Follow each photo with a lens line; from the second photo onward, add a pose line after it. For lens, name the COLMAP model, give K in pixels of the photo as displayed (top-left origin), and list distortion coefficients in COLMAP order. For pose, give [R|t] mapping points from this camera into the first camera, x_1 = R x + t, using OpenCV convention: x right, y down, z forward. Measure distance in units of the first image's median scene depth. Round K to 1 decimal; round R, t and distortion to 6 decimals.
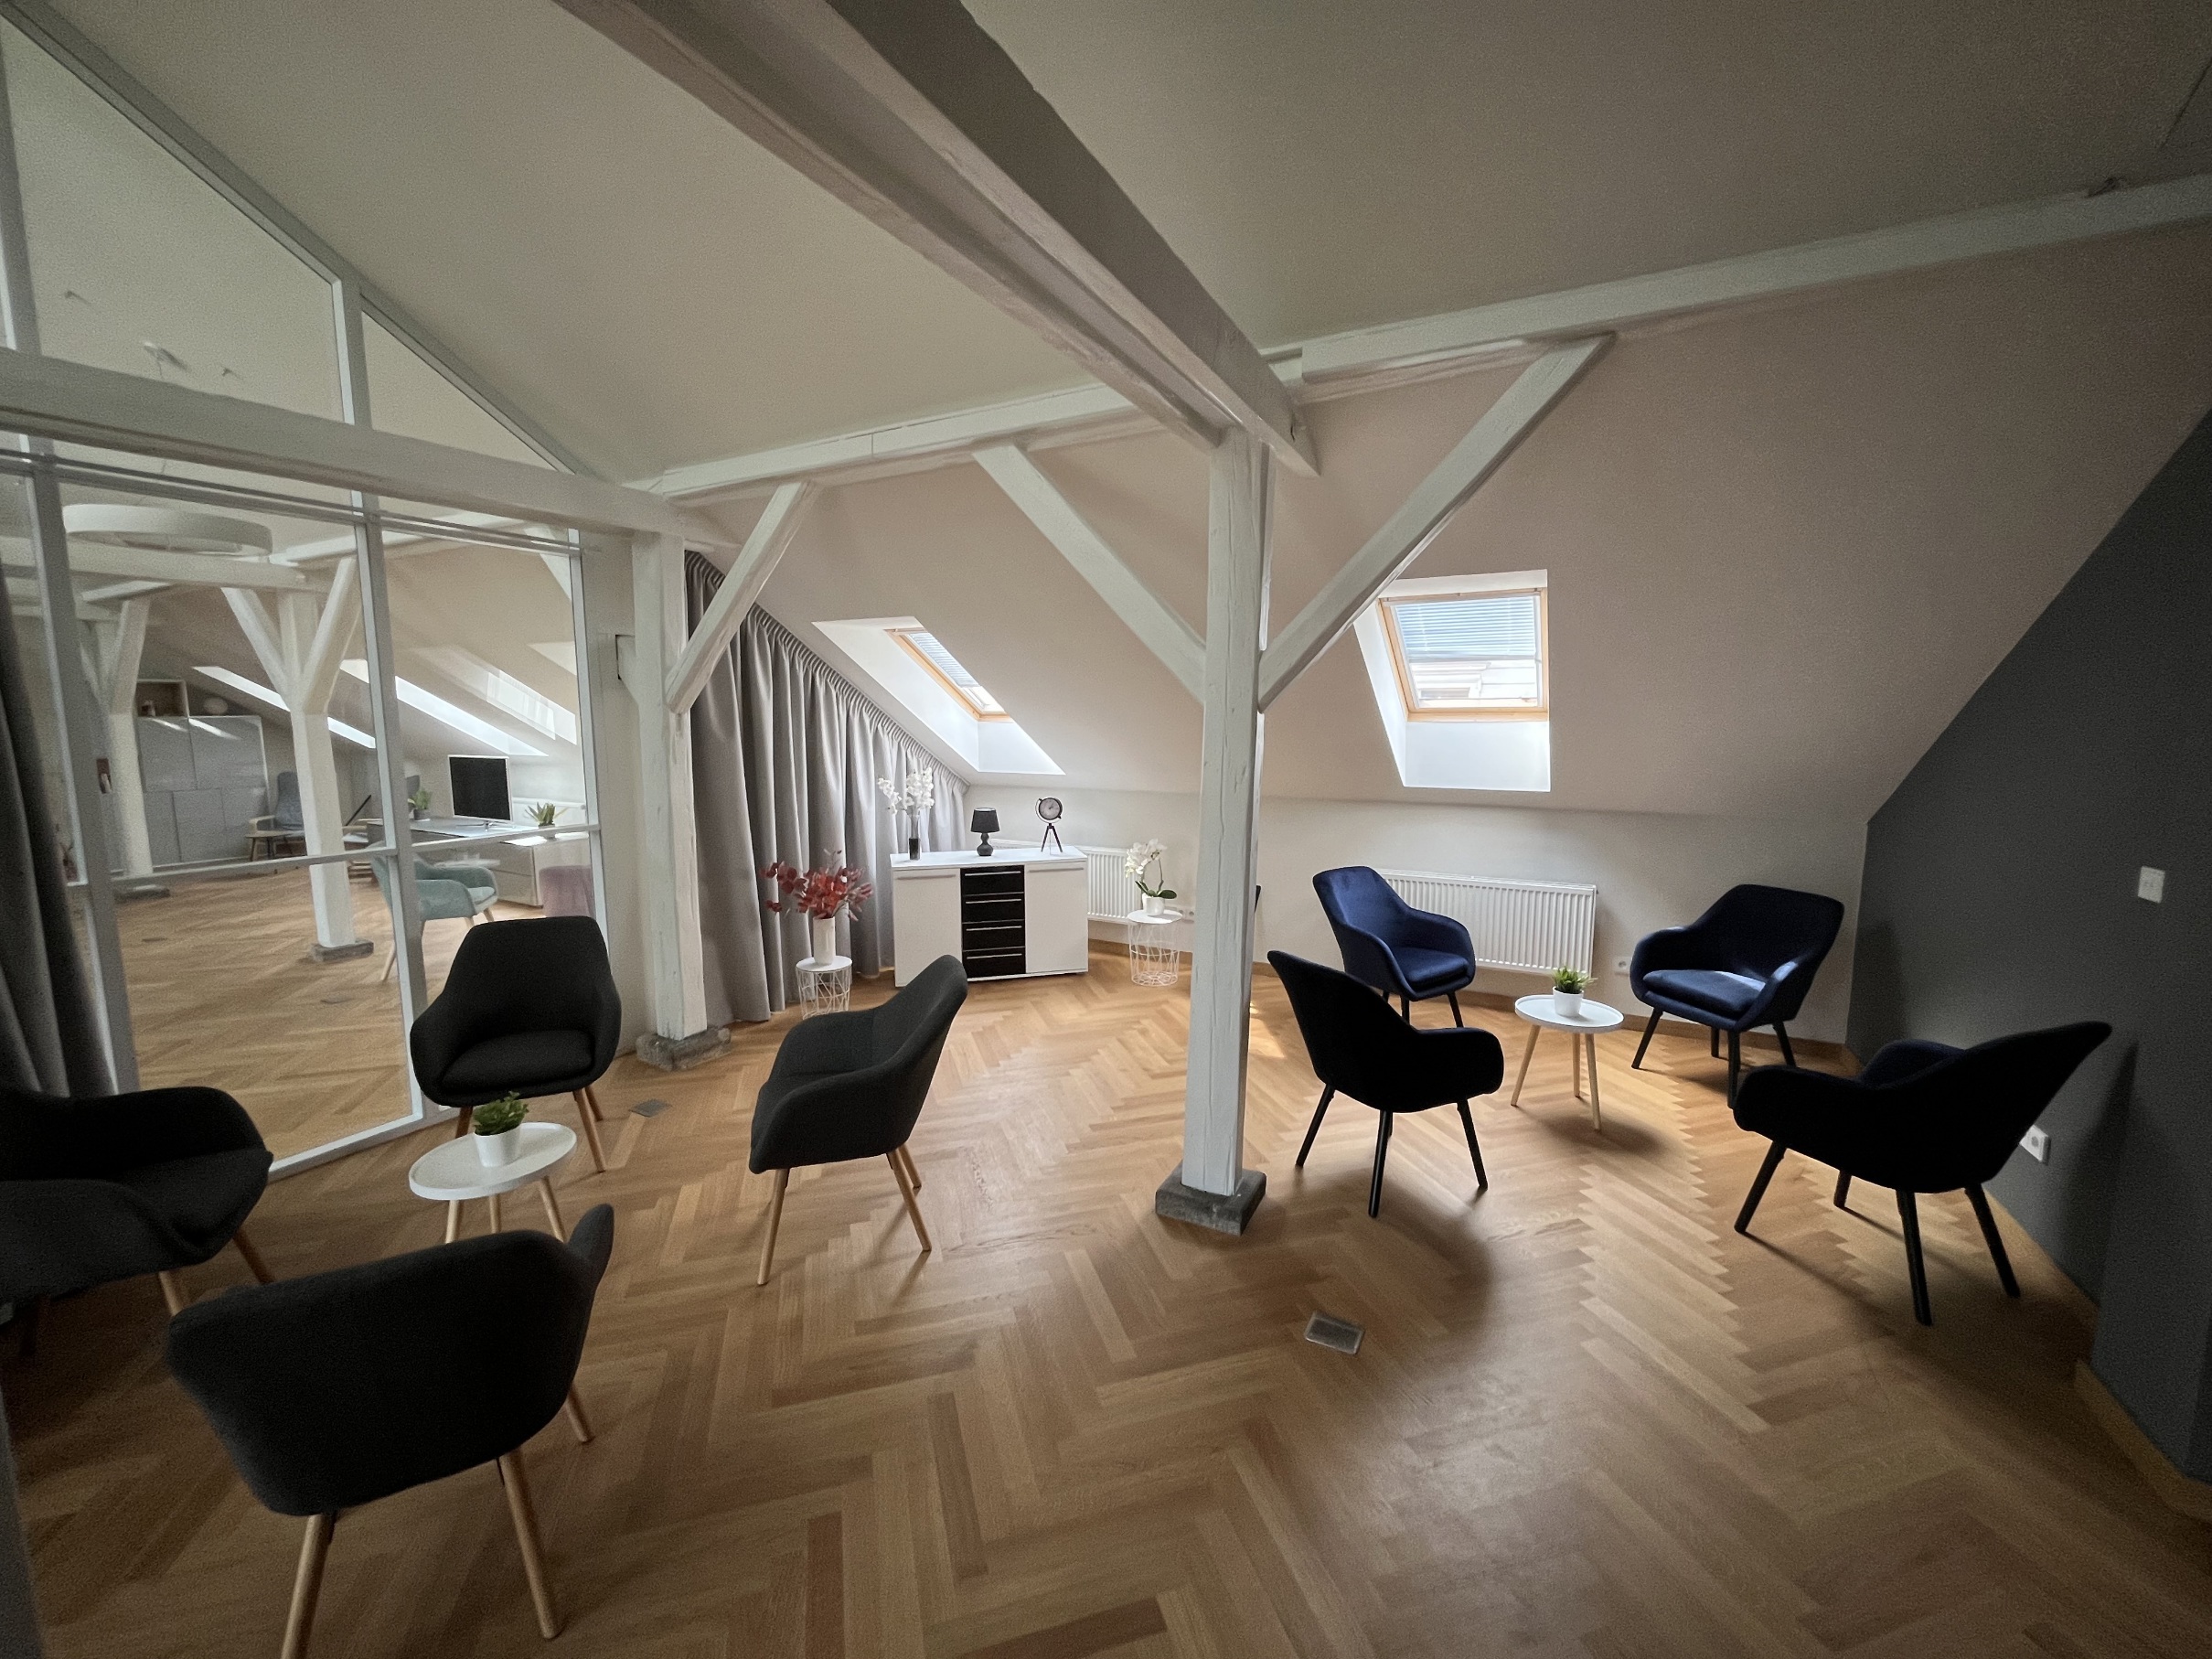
lens RADIAL K [[891.3, 0, 1100.8], [0, 891.3, 823.0], [0, 0, 1]] dist [-0.002271, -0.000237]
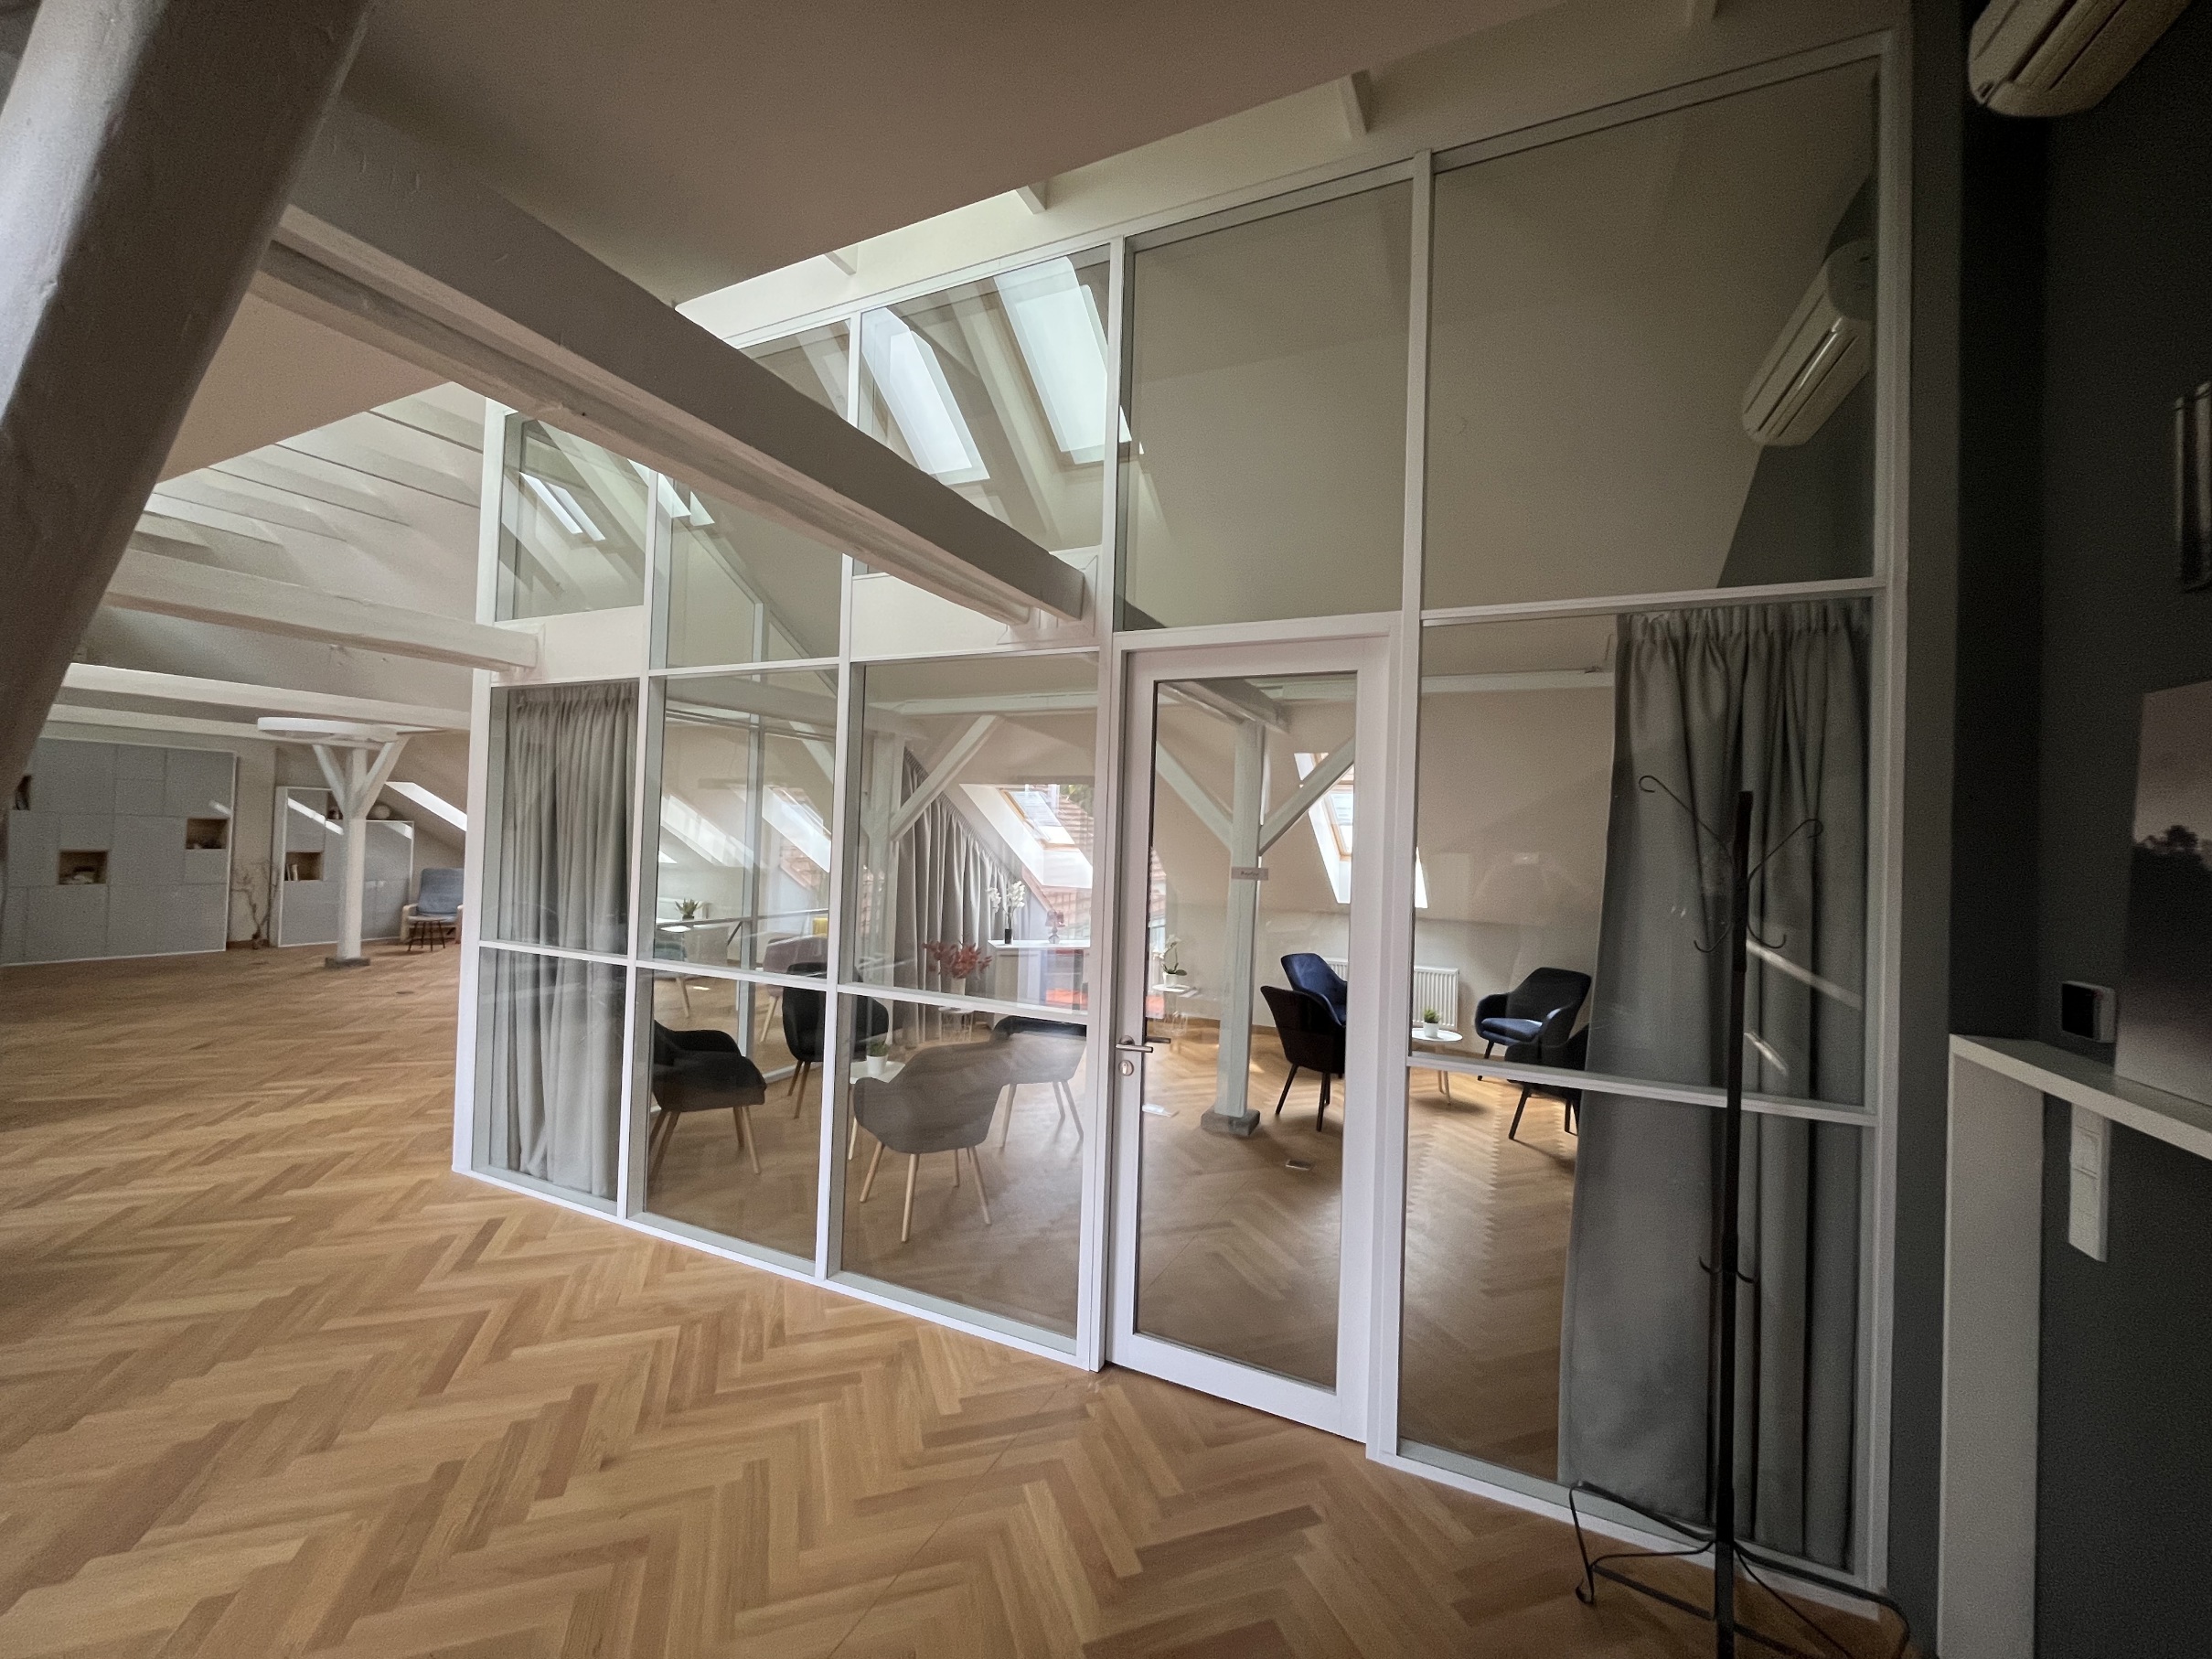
lens RADIAL K [[891.3, 0, 1106.5], [0, 891.3, 829.2], [0, 0, 1]] dist [-0.002271, -0.000237]
pose [[0.997710, 0.033305, 0.058864, -0.204604], [-0.025373, 0.991098, -0.130695, 0.060044], [-0.062693, 0.128903, 0.989674, -0.685532]]
